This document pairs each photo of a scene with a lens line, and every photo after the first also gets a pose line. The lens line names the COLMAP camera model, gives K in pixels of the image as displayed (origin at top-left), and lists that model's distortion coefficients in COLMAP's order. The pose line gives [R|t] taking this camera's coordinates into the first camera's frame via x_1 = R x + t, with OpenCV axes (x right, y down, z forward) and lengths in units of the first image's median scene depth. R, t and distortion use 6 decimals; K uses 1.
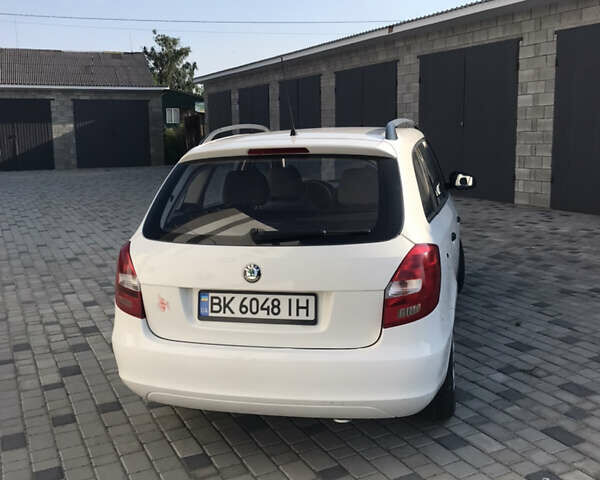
lens RADIAL K [[656.1, 0, 300.0], [0, 656.1, 240.0], [0, 0, 1]] dist [0.008454, -0.031871]
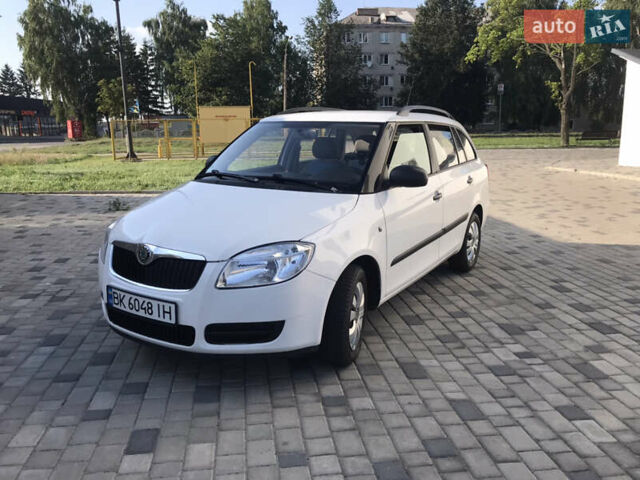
lens RADIAL K [[528.5, 0, 318.8], [0, 528.5, 241.6], [0, 0, 1]] dist [0.005778, 0.007814]
pose [[-0.953704, -0.046406, 0.297145, -0.207784], [0.067272, 0.930071, 0.361168, -0.340820], [-0.293126, 0.364437, -0.883891, 2.227037]]
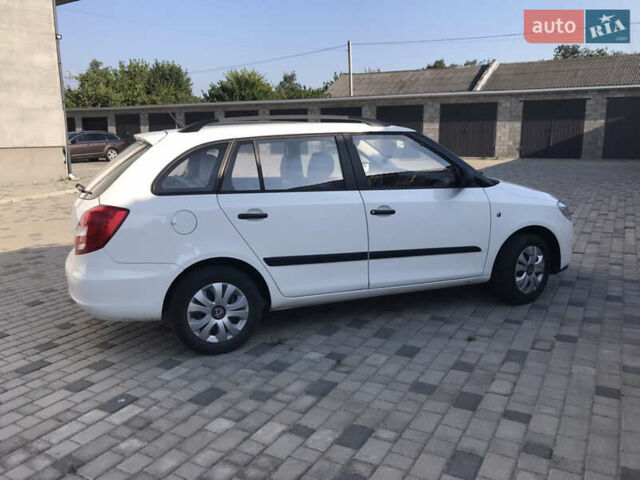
lens RADIAL K [[525.8, 0, 322.6], [0, 525.8, 239.6], [0, 0, 1]] dist [0.011451, -0.000475]
pose [[0.569148, 0.171042, -0.804248, 0.972250], [-0.132727, 0.984408, 0.115429, -0.080893], [0.811452, 0.041049, 0.582976, 0.500412]]
